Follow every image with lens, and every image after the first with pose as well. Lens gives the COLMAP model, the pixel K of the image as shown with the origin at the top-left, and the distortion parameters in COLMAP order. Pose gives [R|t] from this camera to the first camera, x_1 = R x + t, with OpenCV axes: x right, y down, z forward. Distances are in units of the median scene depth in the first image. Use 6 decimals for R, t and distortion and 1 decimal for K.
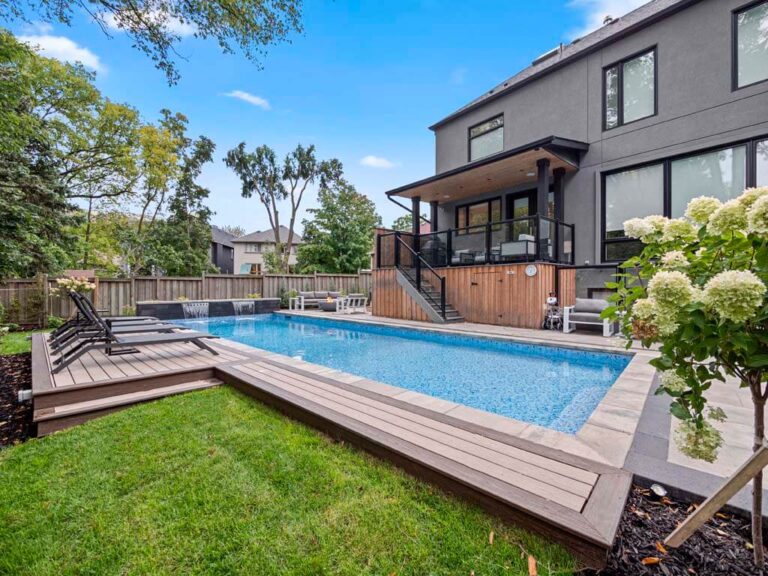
lens RADIAL K [[325.2, 0, 384.0], [0, 325.2, 288.0], [0, 0, 1]] dist [-0.002141, -0.000250]
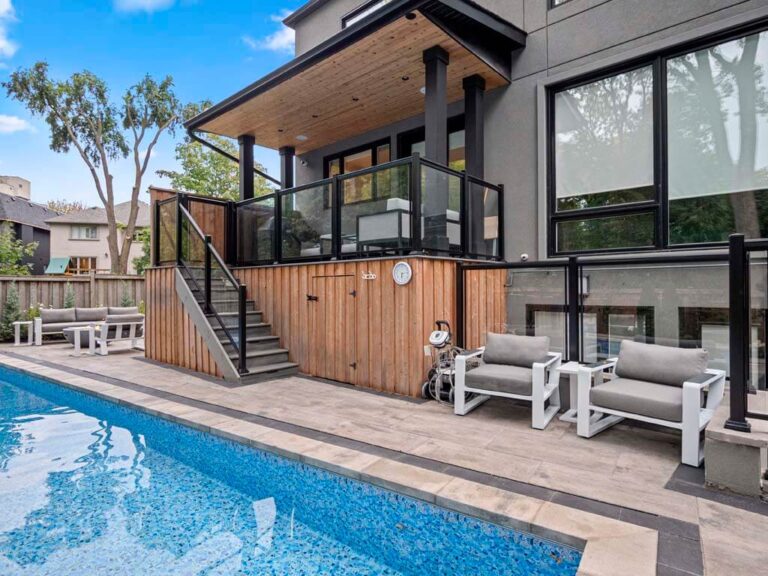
lens RADIAL K [[422.0, 0, 384.0], [0, 422.0, 288.0], [0, 0, 1]] dist [-0.002326, -0.002831]
pose [[0.989158, -0.005923, 0.146736, 0.232744], [0.006379, 0.999976, -0.002641, -0.020986], [-0.146716, 0.003549, 0.989172, 0.275836]]
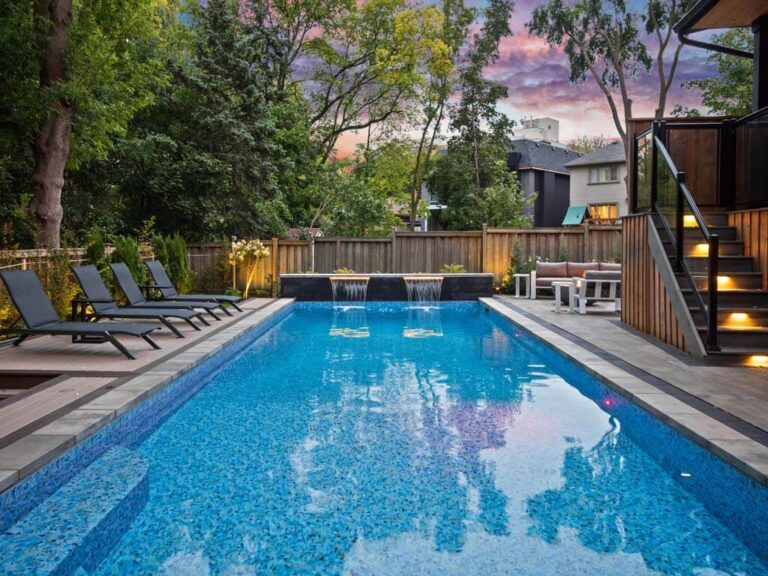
lens RADIAL K [[605.2, 0, 396.2], [0, 605.2, 262.6], [0, 0, 1]] dist [0.003584, 0.002892]
pose [[0.684024, 0.020563, -0.729169, 0.339868], [0.000062, 0.999601, 0.028247, -0.017969], [0.729459, -0.019366, 0.683750, 0.214256]]
